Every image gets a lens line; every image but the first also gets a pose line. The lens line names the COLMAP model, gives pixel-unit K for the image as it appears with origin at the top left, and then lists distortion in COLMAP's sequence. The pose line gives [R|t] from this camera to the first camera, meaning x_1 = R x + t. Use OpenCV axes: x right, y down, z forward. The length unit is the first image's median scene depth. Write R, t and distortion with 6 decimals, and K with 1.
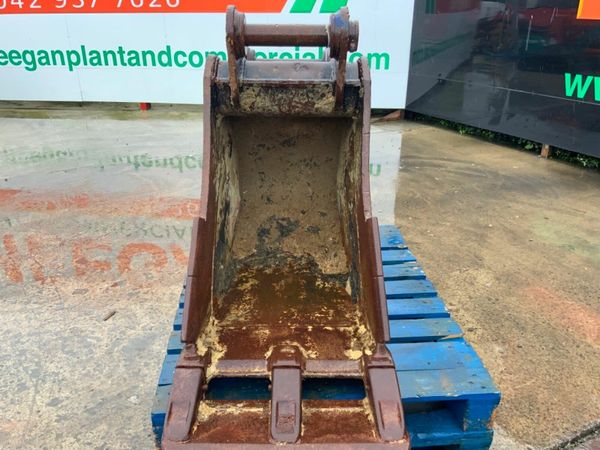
lens RADIAL K [[501.4, 0, 300.0], [0, 501.4, 225.0], [0, 0, 1]] dist [0.095349, -0.158322]
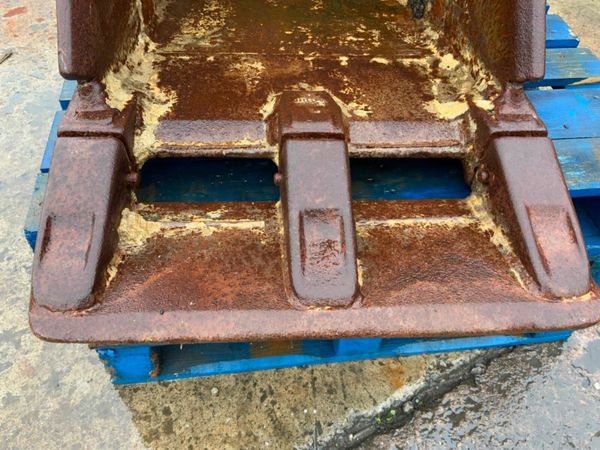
lens RADIAL K [[501.4, 0, 300.0], [0, 501.4, 225.0], [0, 0, 1]] dist [0.095349, -0.158322]
pose [[0.997860, -0.012615, 0.064163, -0.066317], [-0.016493, 0.900940, 0.433630, 0.154850], [-0.063277, -0.433760, 0.898804, 0.549287]]
